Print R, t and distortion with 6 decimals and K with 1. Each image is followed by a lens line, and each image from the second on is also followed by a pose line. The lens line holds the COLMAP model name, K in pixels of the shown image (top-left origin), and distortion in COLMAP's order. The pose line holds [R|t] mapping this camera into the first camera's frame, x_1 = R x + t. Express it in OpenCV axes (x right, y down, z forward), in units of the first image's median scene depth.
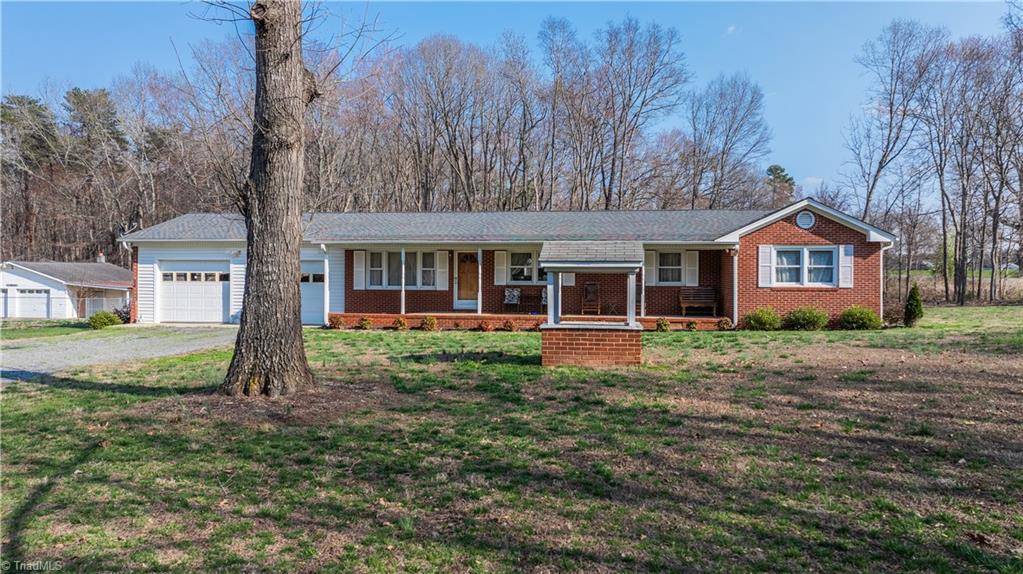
lens RADIAL K [[740.5, 0, 512.0], [0, 740.5, 284.6], [0, 0, 1]] dist [0.002912, 0.001021]
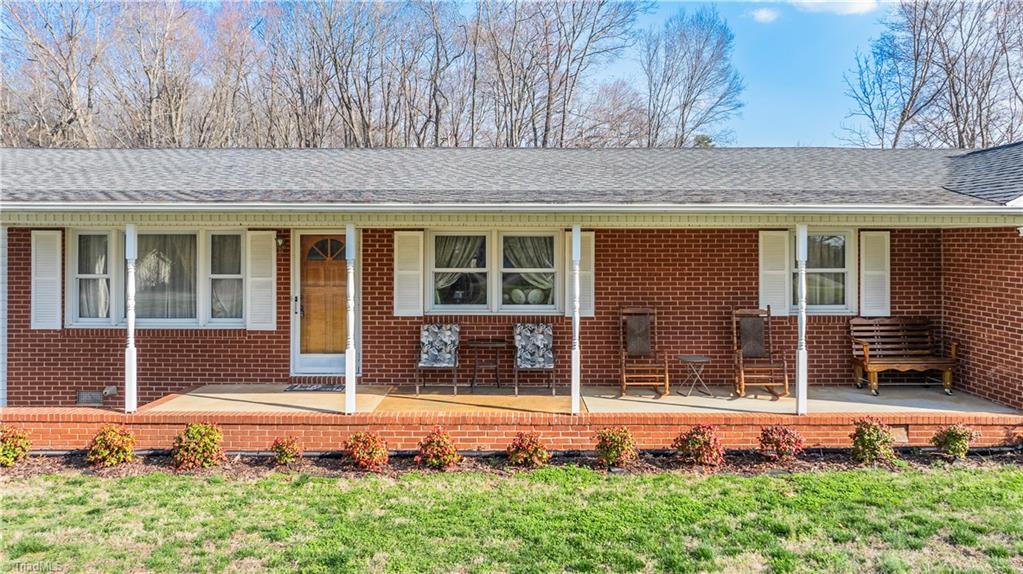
lens RADIAL K [[740.5, 0, 512.8], [0, 740.5, 240.4], [0, 0, 1]] dist [0.002912, 0.001021]
pose [[0.991728, -0.002476, 0.128333, -0.011016], [0.005867, 0.999644, -0.026045, -0.029007], [-0.128223, 0.026583, 0.991389, 0.586250]]
